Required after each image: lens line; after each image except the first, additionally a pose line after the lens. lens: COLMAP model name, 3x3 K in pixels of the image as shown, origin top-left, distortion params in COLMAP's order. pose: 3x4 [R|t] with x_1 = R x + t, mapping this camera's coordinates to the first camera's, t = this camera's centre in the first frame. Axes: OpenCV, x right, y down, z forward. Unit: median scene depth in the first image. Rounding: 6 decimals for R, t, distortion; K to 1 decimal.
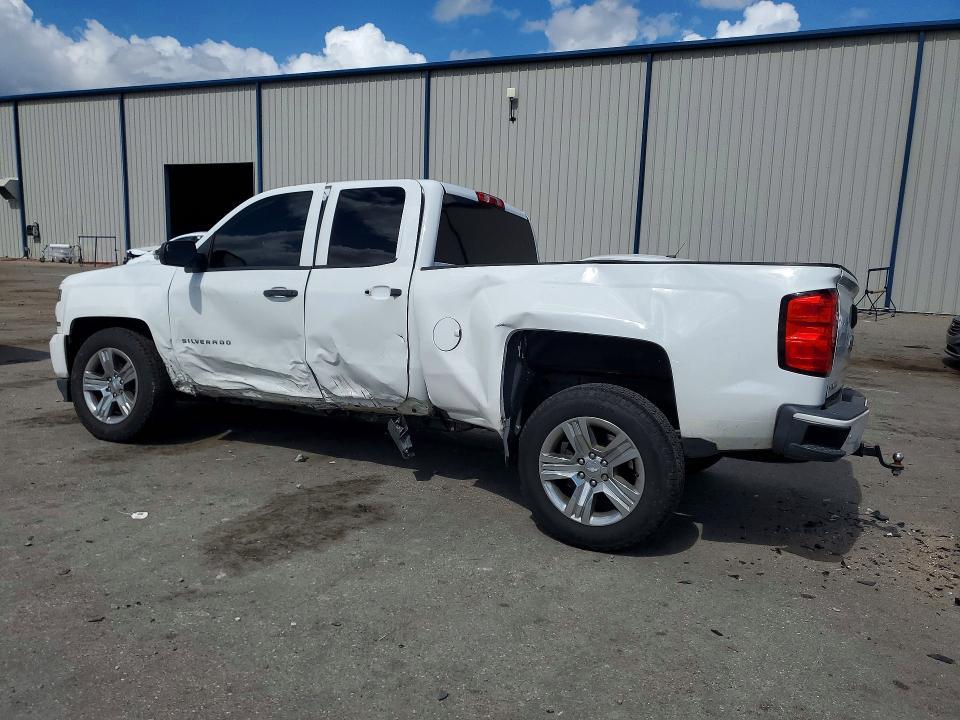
lens RADIAL K [[768.8, 0, 480.0], [0, 768.8, 360.0], [0, 0, 1]] dist [0.045445, -0.003823]
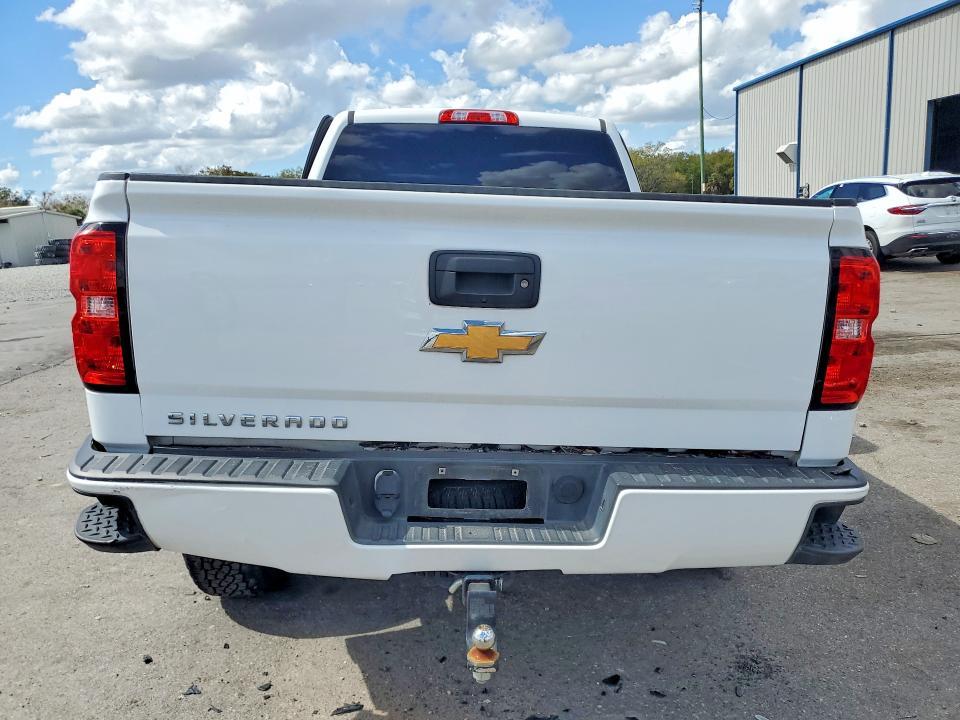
lens RADIAL K [[768.8, 0, 480.0], [0, 768.8, 360.0], [0, 0, 1]] dist [0.045445, -0.003823]
pose [[0.503628, 0.098602, -0.858276, 0.724816], [-0.052685, 0.995122, 0.083409, -0.037951], [0.862313, 0.003211, 0.506366, 0.668709]]
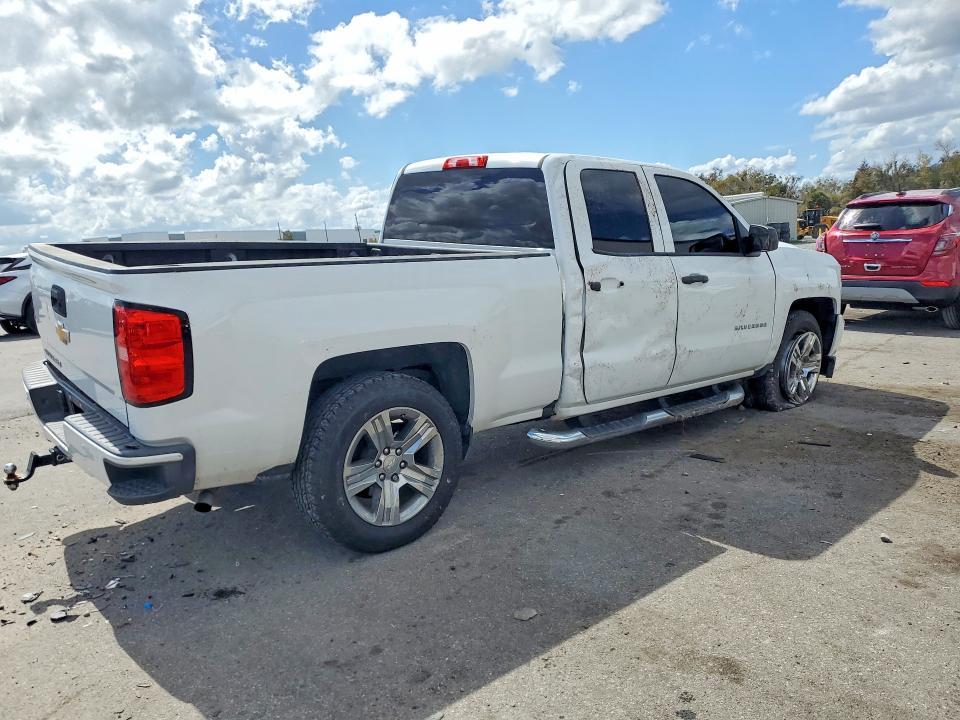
lens RADIAL K [[773.1, 0, 480.0], [0, 773.1, 360.0], [0, 0, 1]] dist [0.137053, -0.184031]
pose [[-0.406403, 0.129944, -0.904407, 0.910205], [-0.089576, 0.979401, 0.180970, -0.155844], [0.909292, 0.154560, -0.386392, 1.482736]]
